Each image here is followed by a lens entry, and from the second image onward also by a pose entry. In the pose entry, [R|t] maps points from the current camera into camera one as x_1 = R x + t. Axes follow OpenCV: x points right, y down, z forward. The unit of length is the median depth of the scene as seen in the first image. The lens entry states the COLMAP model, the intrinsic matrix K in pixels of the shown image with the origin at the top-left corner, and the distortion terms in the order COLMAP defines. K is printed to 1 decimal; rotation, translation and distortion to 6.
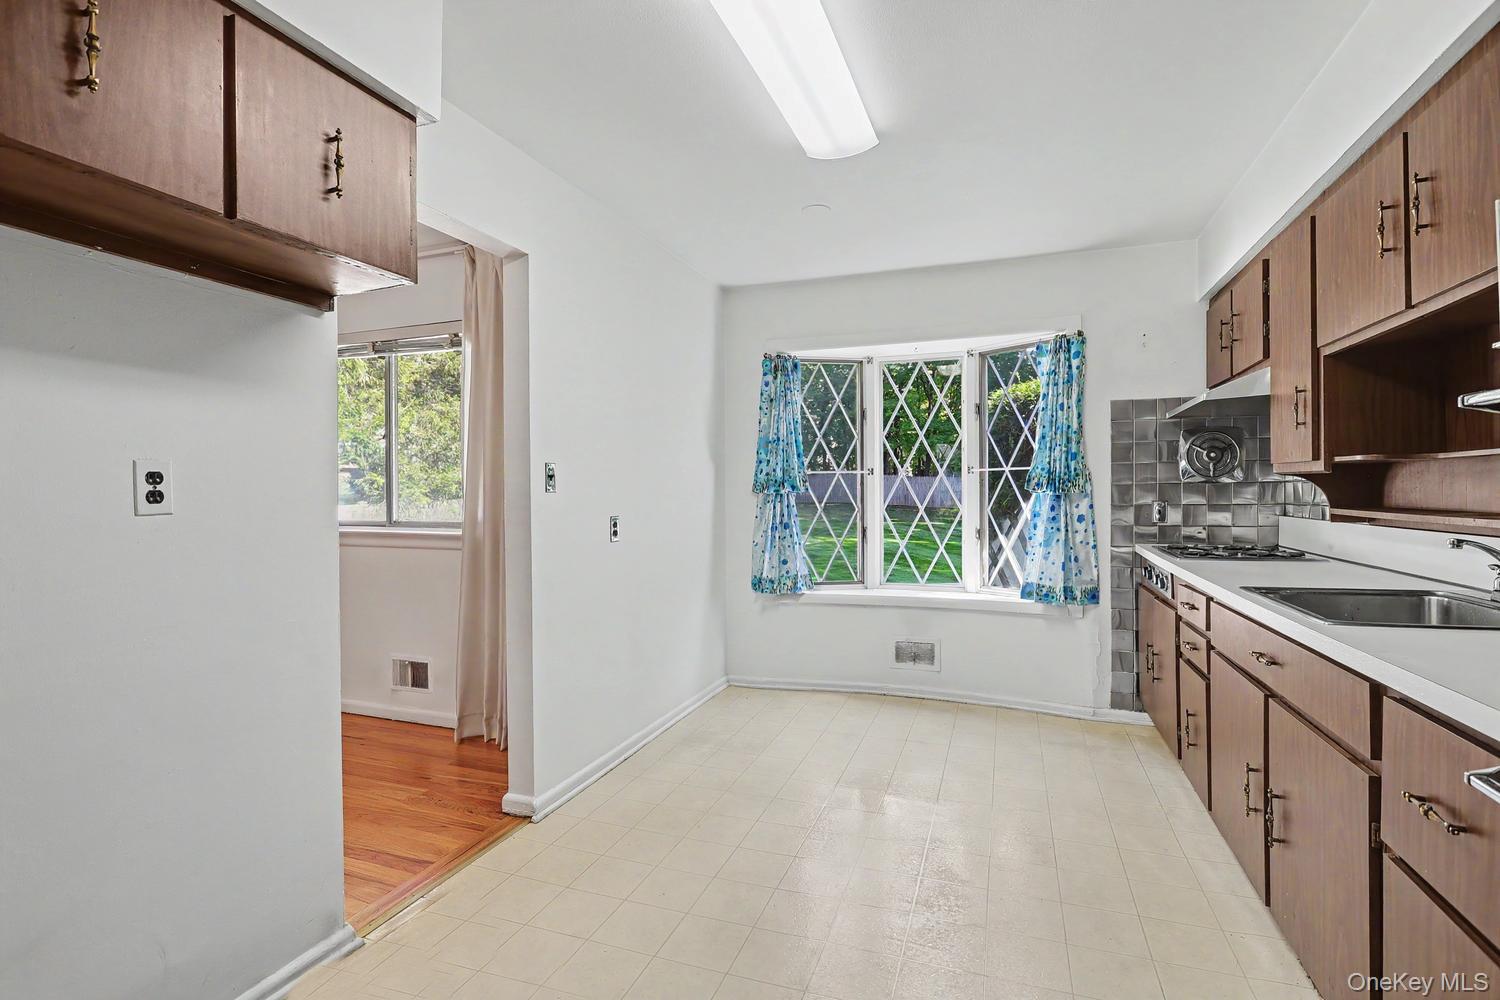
lens RADIAL K [[708.0, 0, 749.7], [0, 708.0, 489.8], [0, 0, 1]] dist [0.002484, 0.000308]
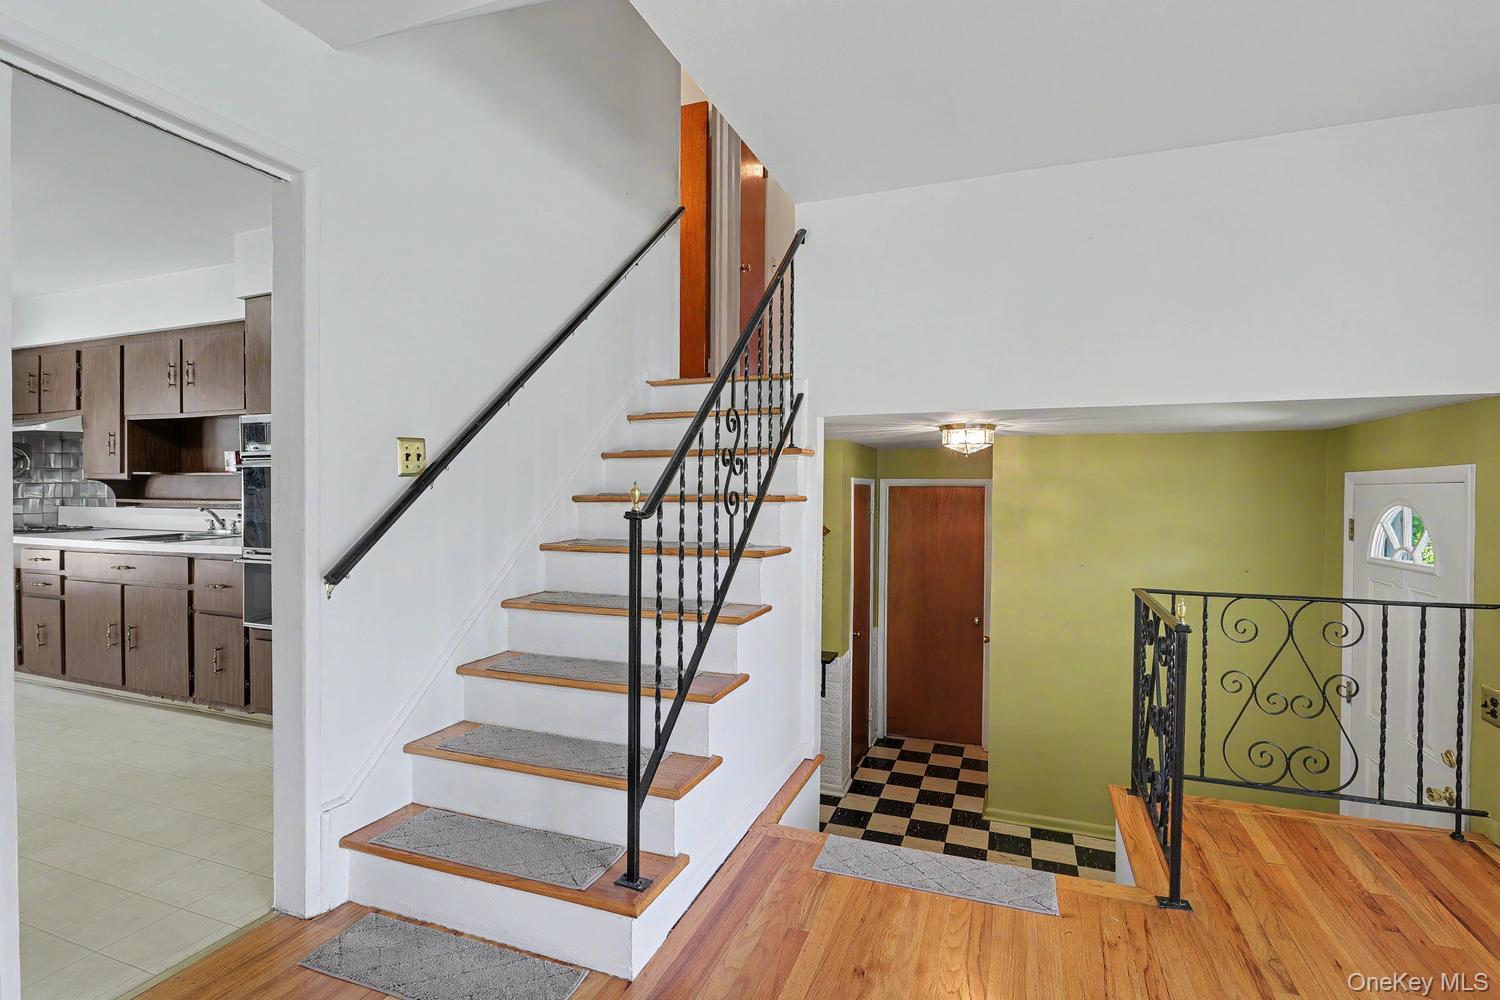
lens RADIAL K [[708.0, 0, 755.0], [0, 708.0, 496.1], [0, 0, 1]] dist [0.002484, 0.000308]
pose [[0.013961, -0.002238, 0.999900, -1.023539], [-0.007502, 0.999969, 0.002343, 0.003318], [-0.999874, -0.007534, 0.013944, -0.689475]]
